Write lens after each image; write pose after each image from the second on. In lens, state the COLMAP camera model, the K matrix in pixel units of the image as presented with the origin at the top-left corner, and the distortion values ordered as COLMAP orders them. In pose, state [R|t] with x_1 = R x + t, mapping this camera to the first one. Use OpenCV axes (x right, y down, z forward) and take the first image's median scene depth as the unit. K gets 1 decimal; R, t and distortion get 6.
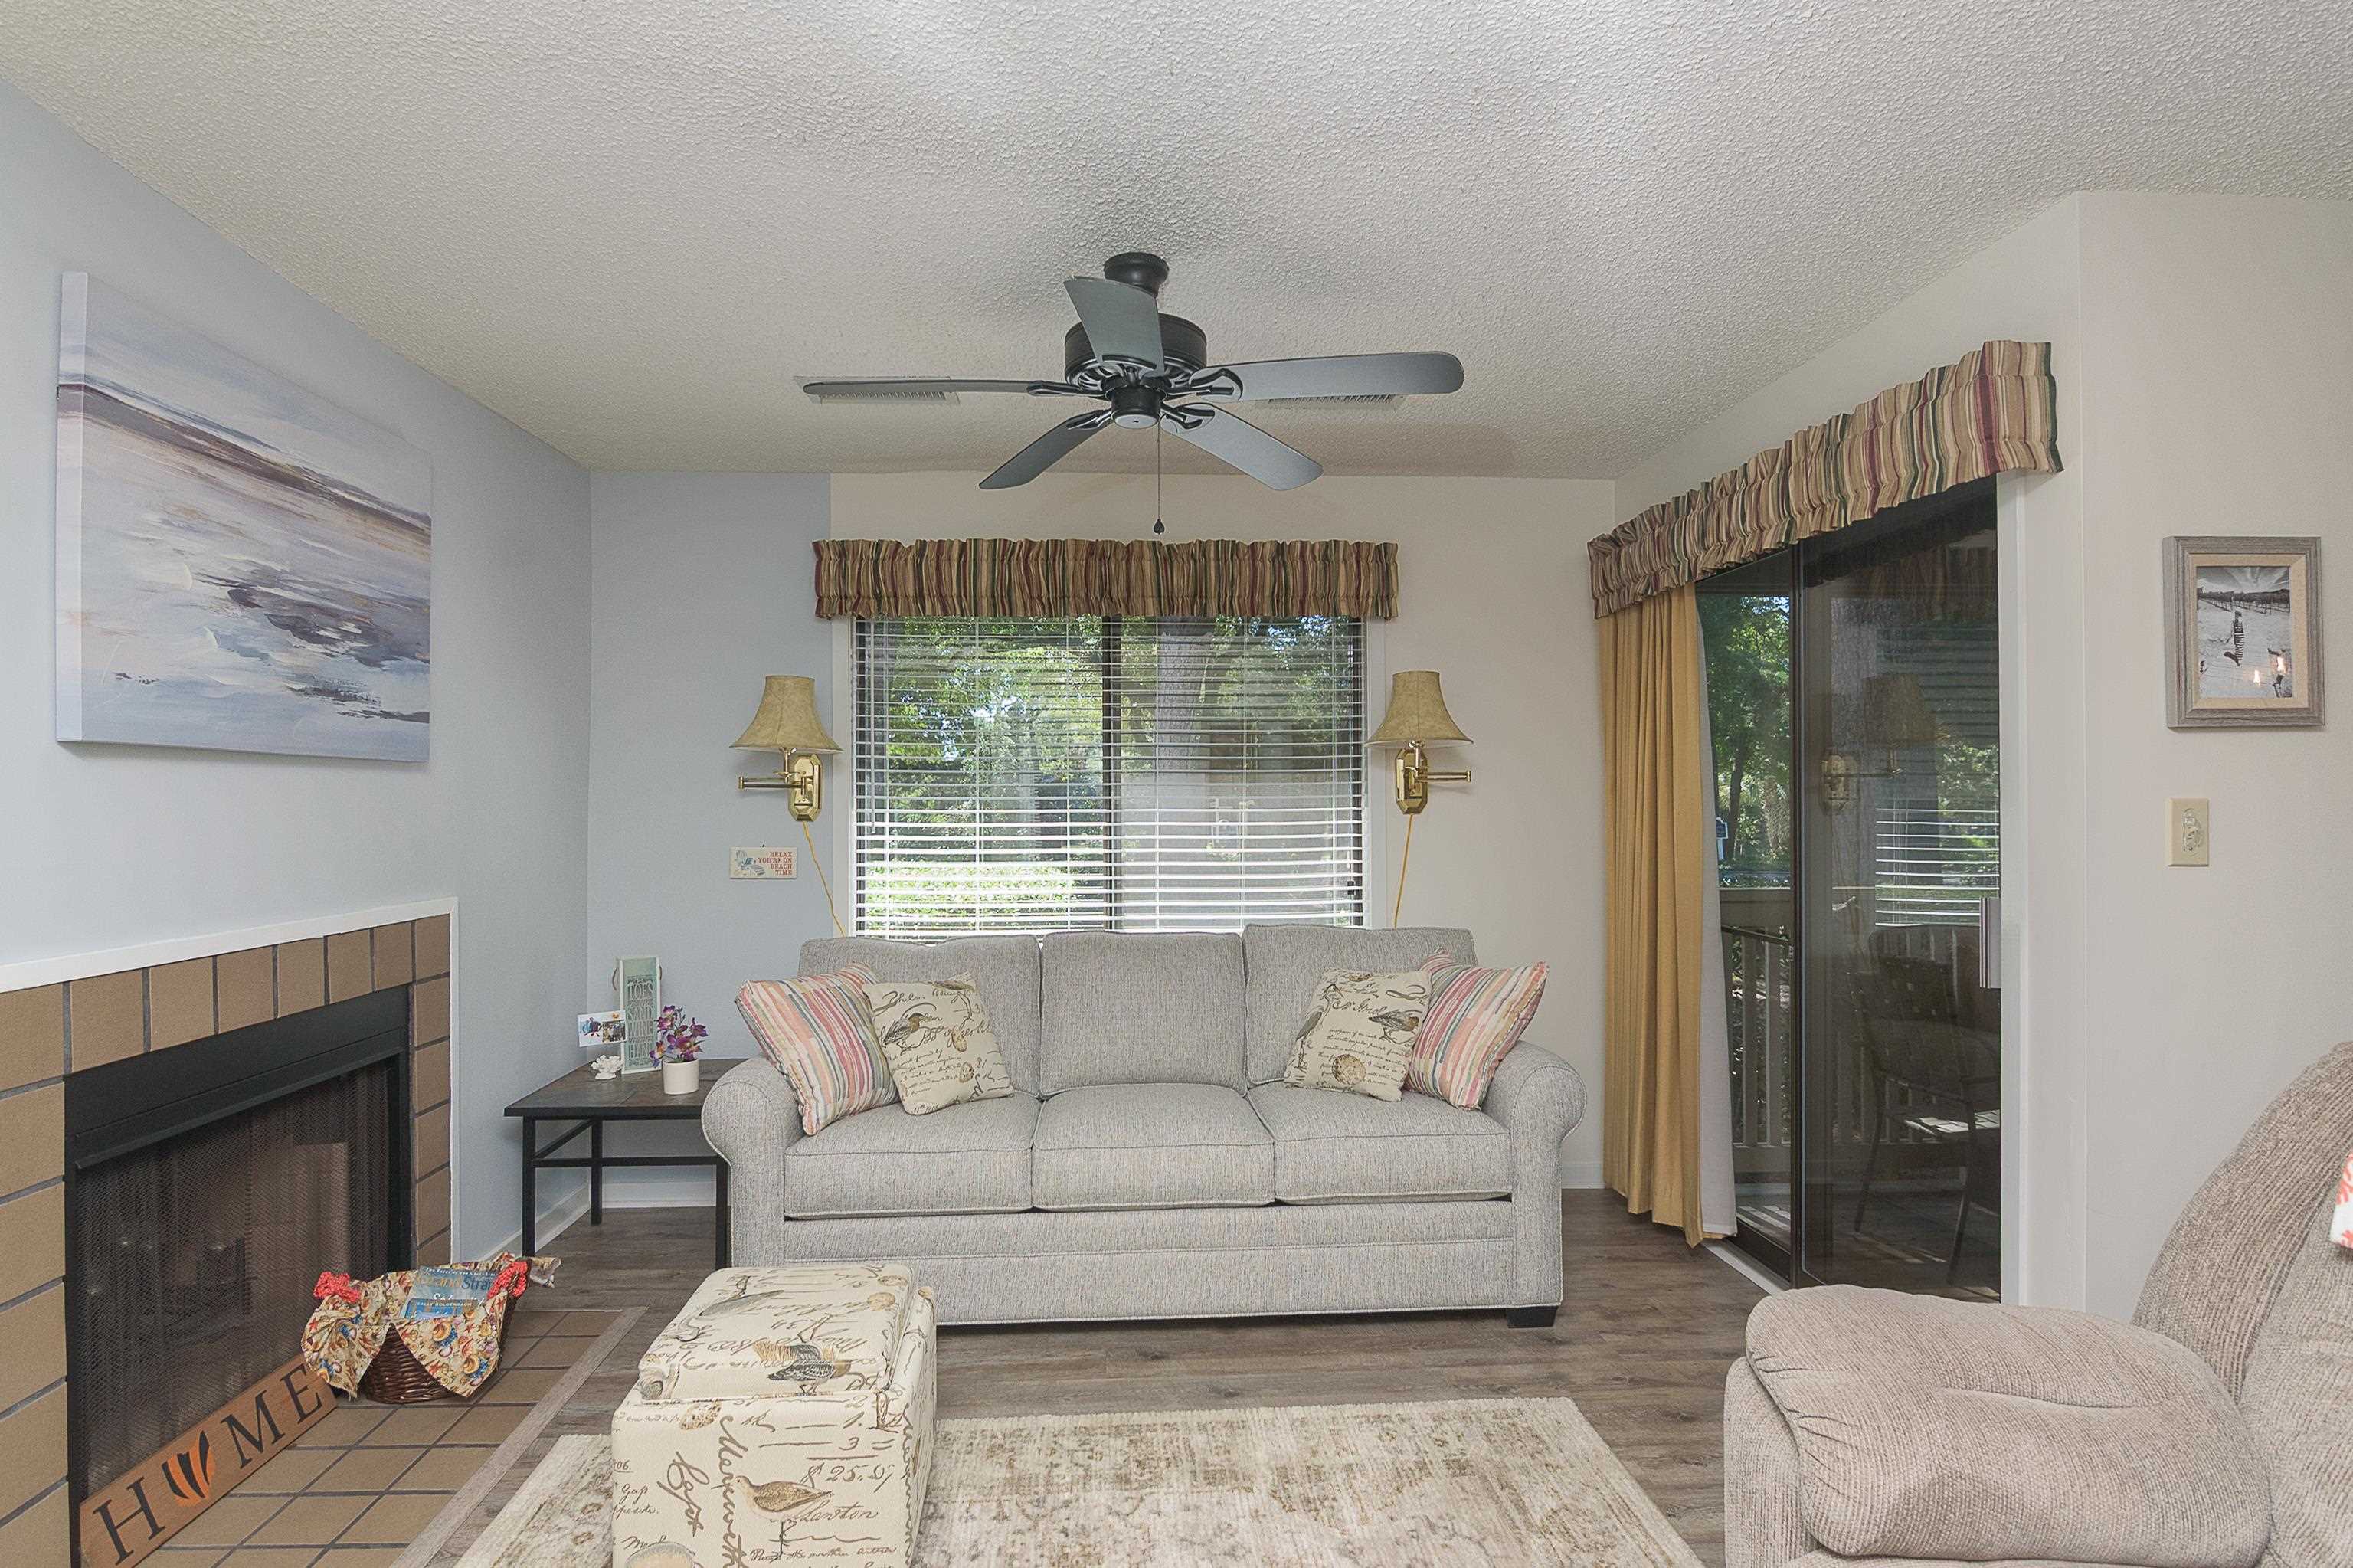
lens RADIAL K [[1154.3, 0, 1168.8], [0, 1154.3, 790.8], [0, 0, 1]] dist [-0.003973, -0.003731]
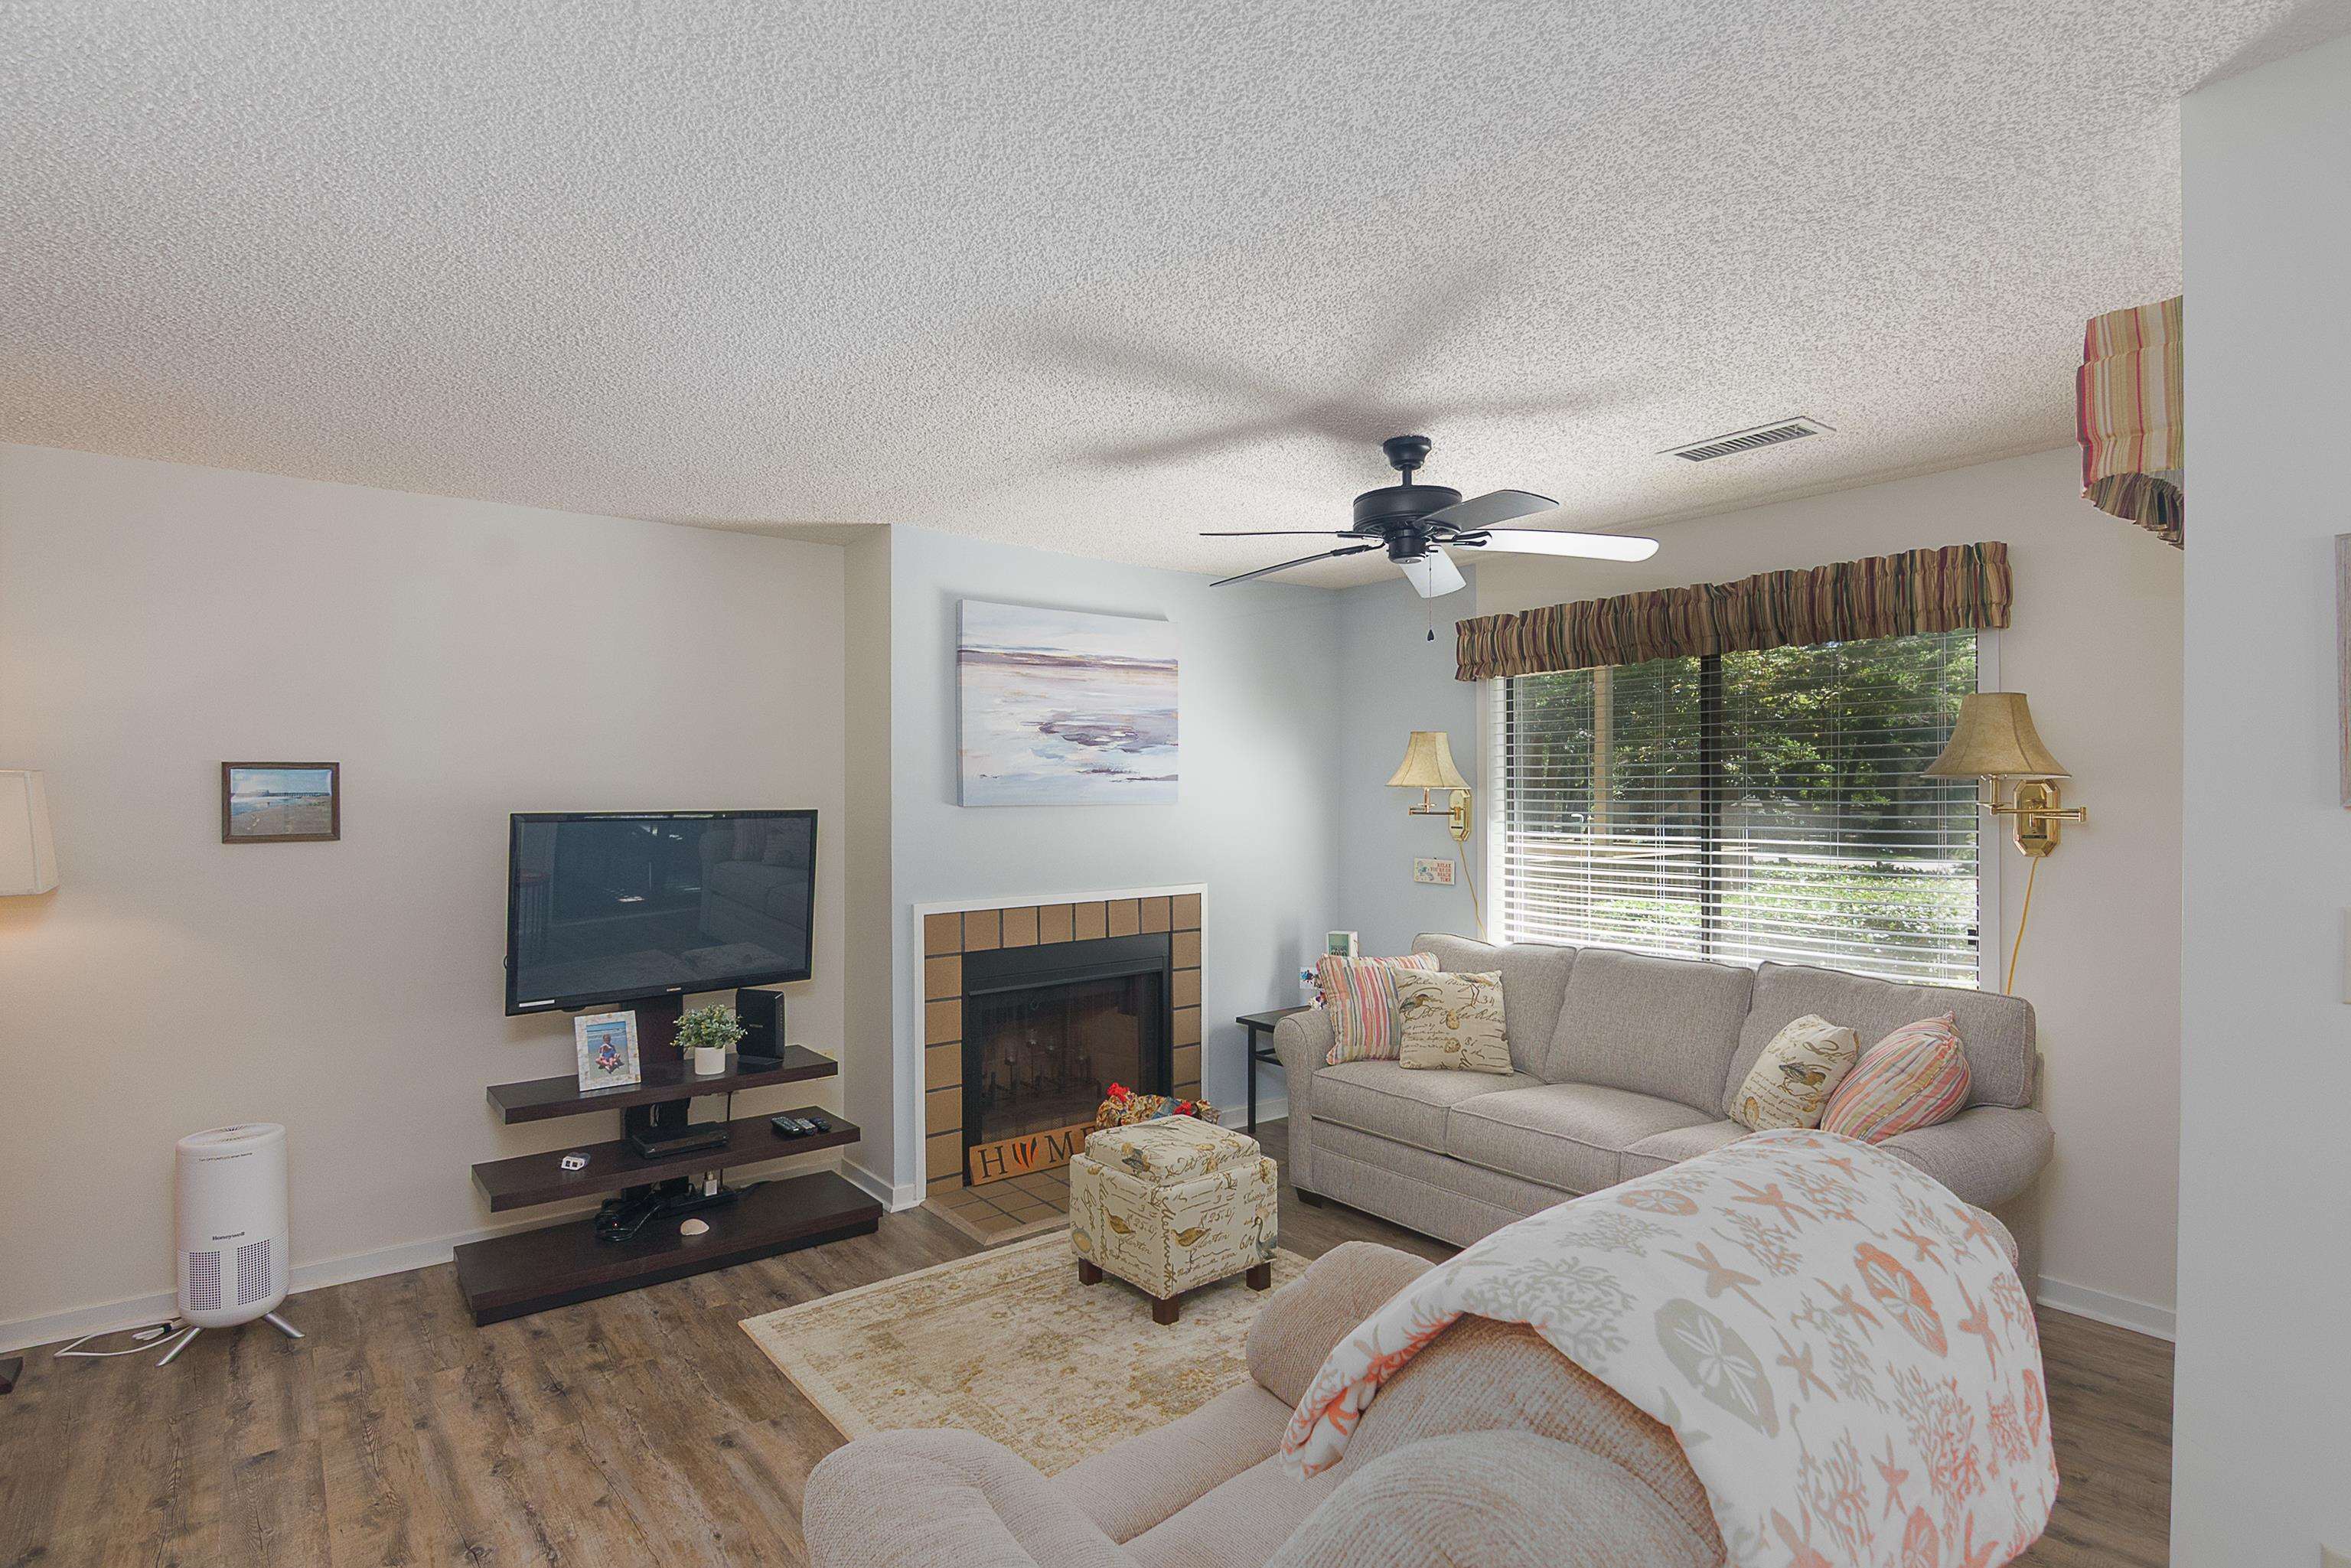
lens RADIAL K [[1153.3, 0, 1183.3], [0, 1153.3, 788.4], [0, 0, 1]] dist [-0.003973, -0.003731]
pose [[0.581629, -0.002637, -0.813450, 0.803379], [0.010340, 0.999938, 0.004152, -0.058645], [0.813389, -0.010826, 0.581620, 0.015916]]
